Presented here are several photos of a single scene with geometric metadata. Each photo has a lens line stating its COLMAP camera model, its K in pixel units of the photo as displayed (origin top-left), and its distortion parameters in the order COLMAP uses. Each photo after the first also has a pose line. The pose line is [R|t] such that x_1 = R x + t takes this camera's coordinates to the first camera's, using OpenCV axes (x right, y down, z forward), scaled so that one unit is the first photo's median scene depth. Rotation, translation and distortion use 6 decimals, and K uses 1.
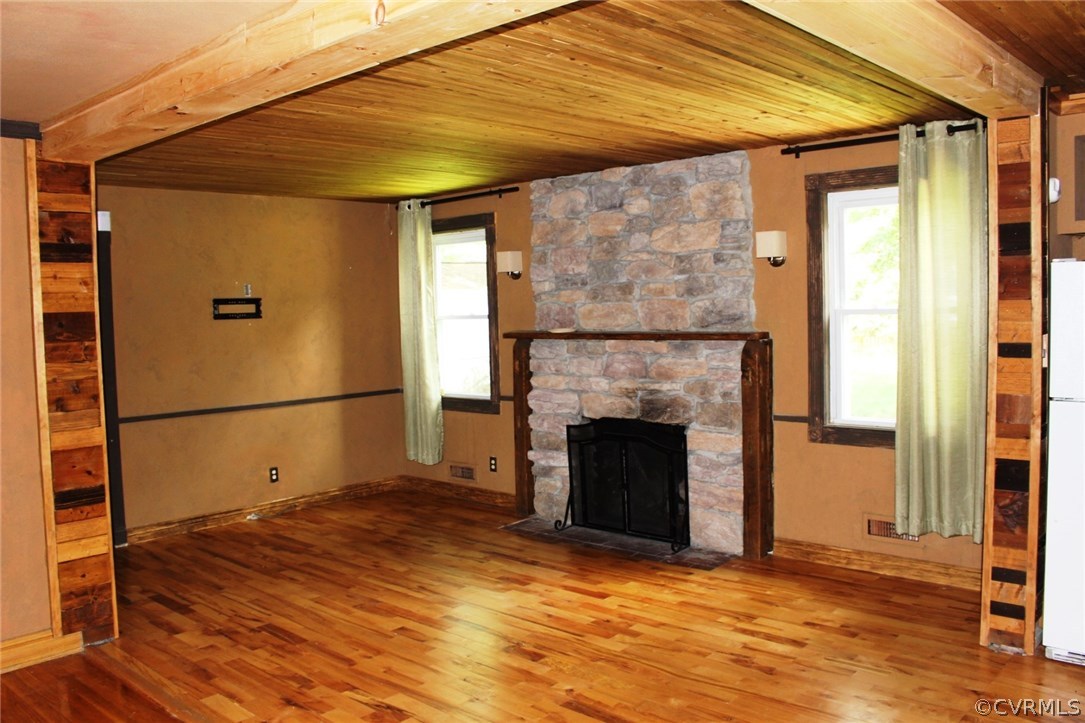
lens RADIAL K [[900.4, 0, 542.5], [0, 900.4, 361.5], [0, 0, 1]] dist [-0.155961, 0.131365]
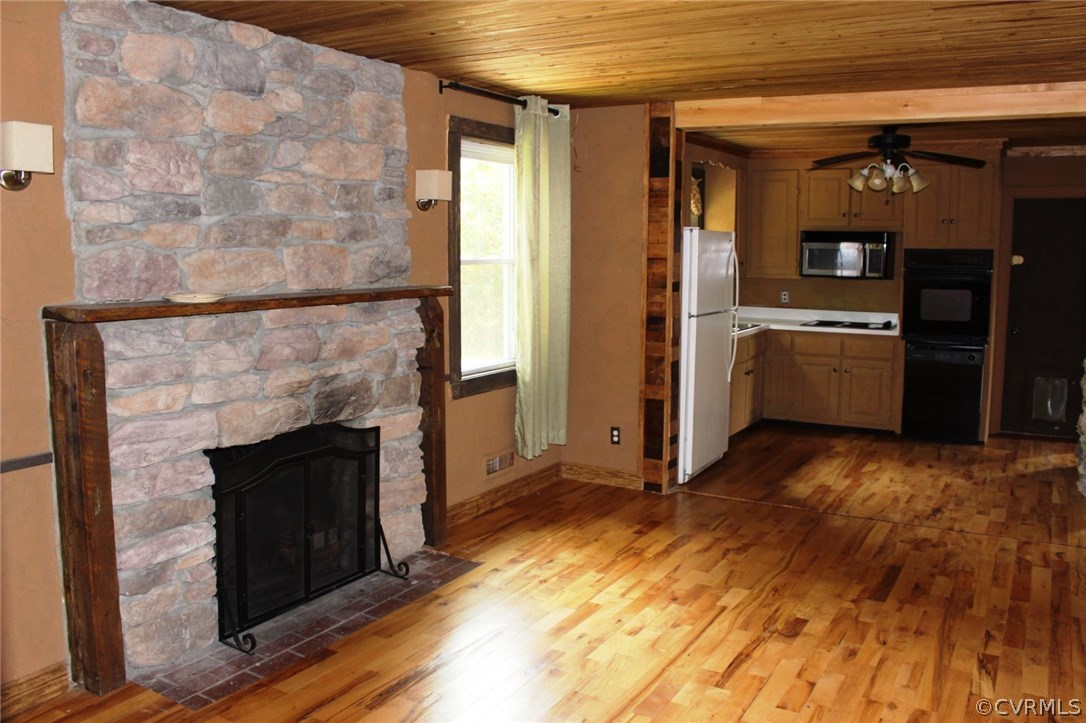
lens RADIAL K [[901.2, 0, 543.0], [0, 901.2, 361.5], [0, 0, 1]] dist [-0.155961, 0.131365]
pose [[-0.205272, -0.097776, 0.973809, -0.611986], [0.063161, 0.991600, 0.112876, -0.049465], [-0.976665, 0.084677, -0.197372, 1.032053]]
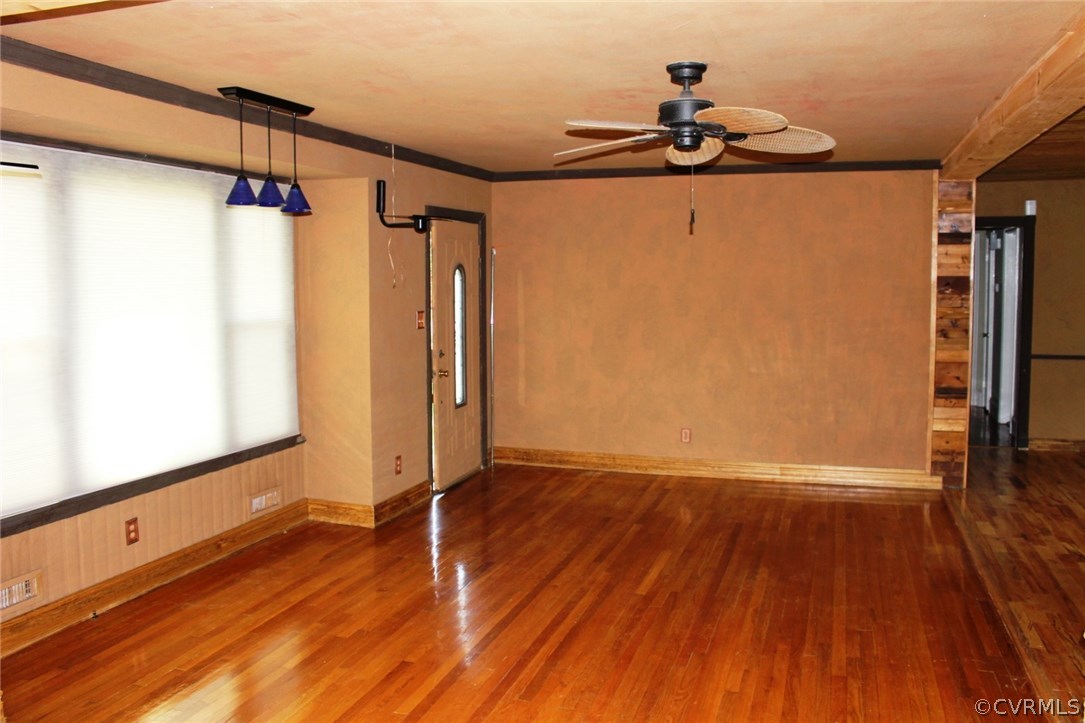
lens RADIAL K [[900.4, 0, 542.5], [0, 900.4, 361.5], [0, 0, 1]] dist [-0.155961, 0.131365]
pose [[0.406796, 0.100762, -0.907945, 0.457583], [-0.054344, 0.994807, 0.086053, 0.001580], [0.911901, 0.014336, 0.410160, -0.253341]]
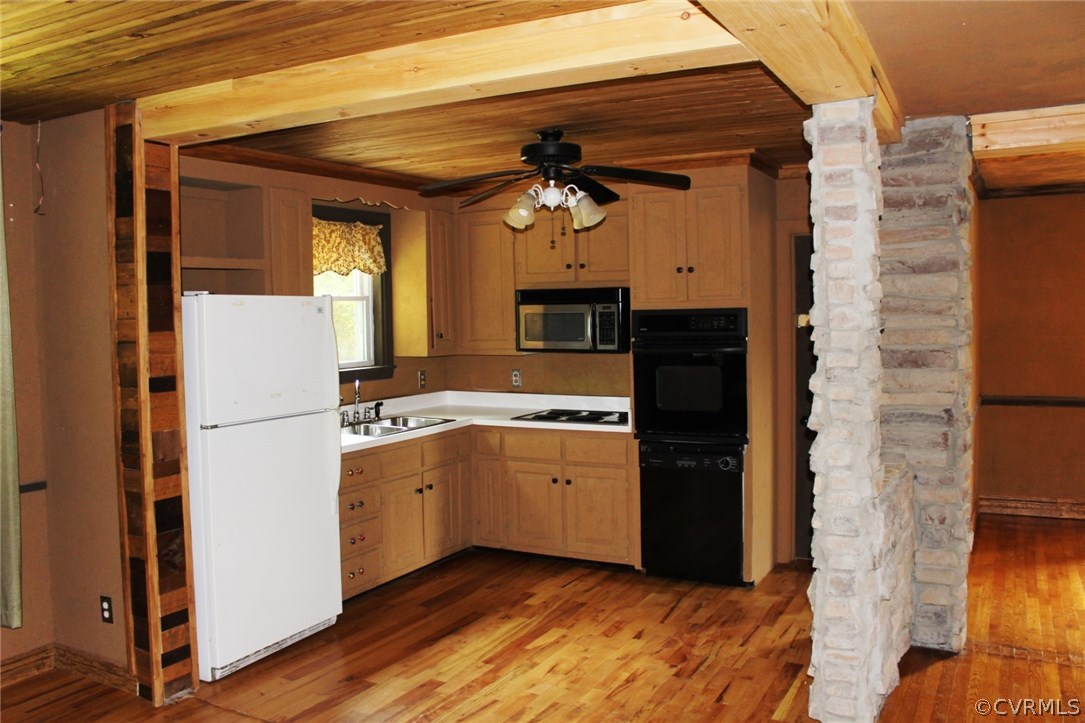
lens RADIAL K [[900.4, 0, 542.5], [0, 900.4, 361.5], [0, 0, 1]] dist [-0.155961, 0.131365]
pose [[-0.234678, -0.022295, 0.971817, -0.332095], [0.085443, 0.995394, 0.043469, -0.029668], [-0.968311, 0.093236, -0.231693, 0.549654]]
